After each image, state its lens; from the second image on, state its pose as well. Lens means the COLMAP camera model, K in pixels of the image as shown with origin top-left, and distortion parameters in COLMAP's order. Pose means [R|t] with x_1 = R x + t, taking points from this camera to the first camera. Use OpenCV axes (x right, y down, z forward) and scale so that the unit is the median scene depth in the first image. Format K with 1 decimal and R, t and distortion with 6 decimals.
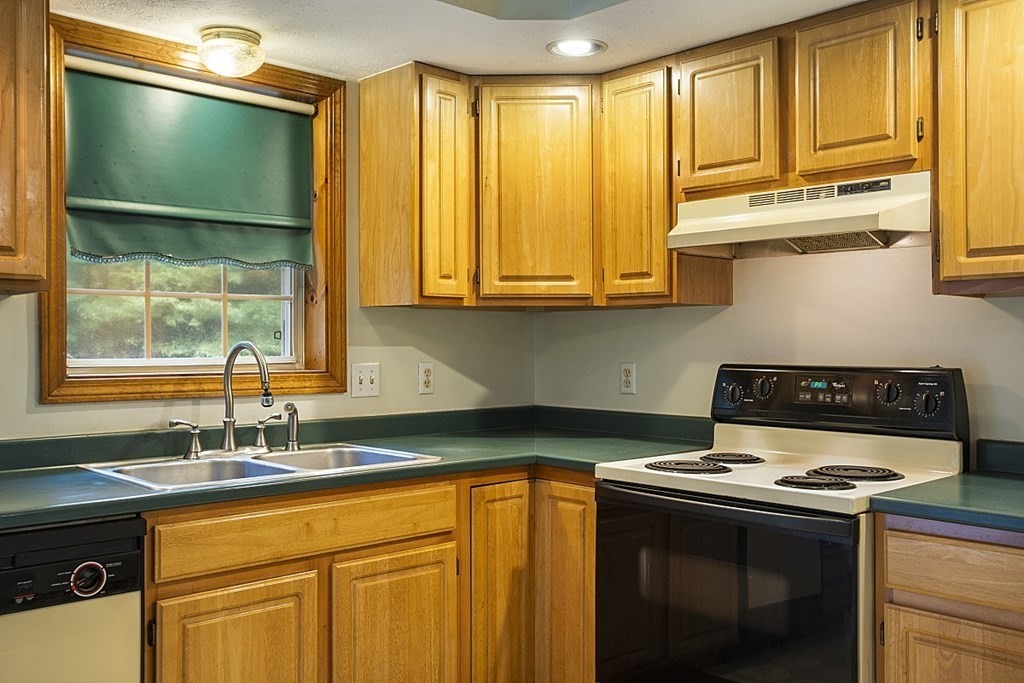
lens RADIAL K [[928.6, 0, 513.8], [0, 928.6, 340.7], [0, 0, 1]] dist [0.008592, 0.000000]
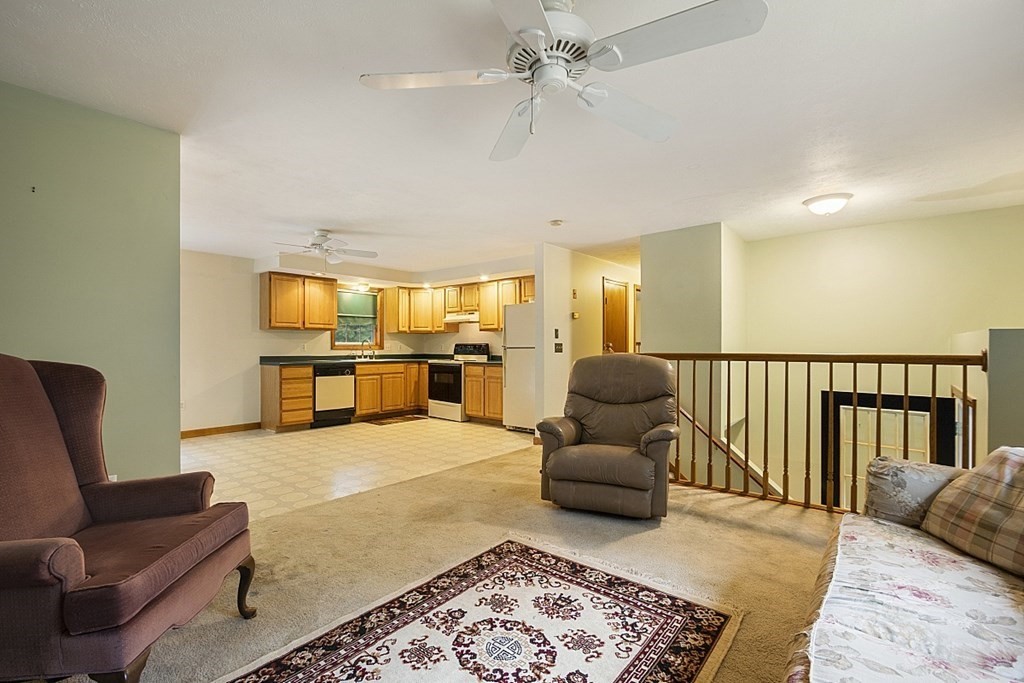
lens RADIAL K [[469.9, 0, 505.5], [0, 469.9, 344.3], [0, 0, 1]] dist [-0.001990, -0.000020]
pose [[0.995827, -0.001221, 0.091257, 0.272448], [0.001825, 0.999977, -0.006535, 0.048664], [-0.091247, 0.006674, 0.995806, -1.784881]]
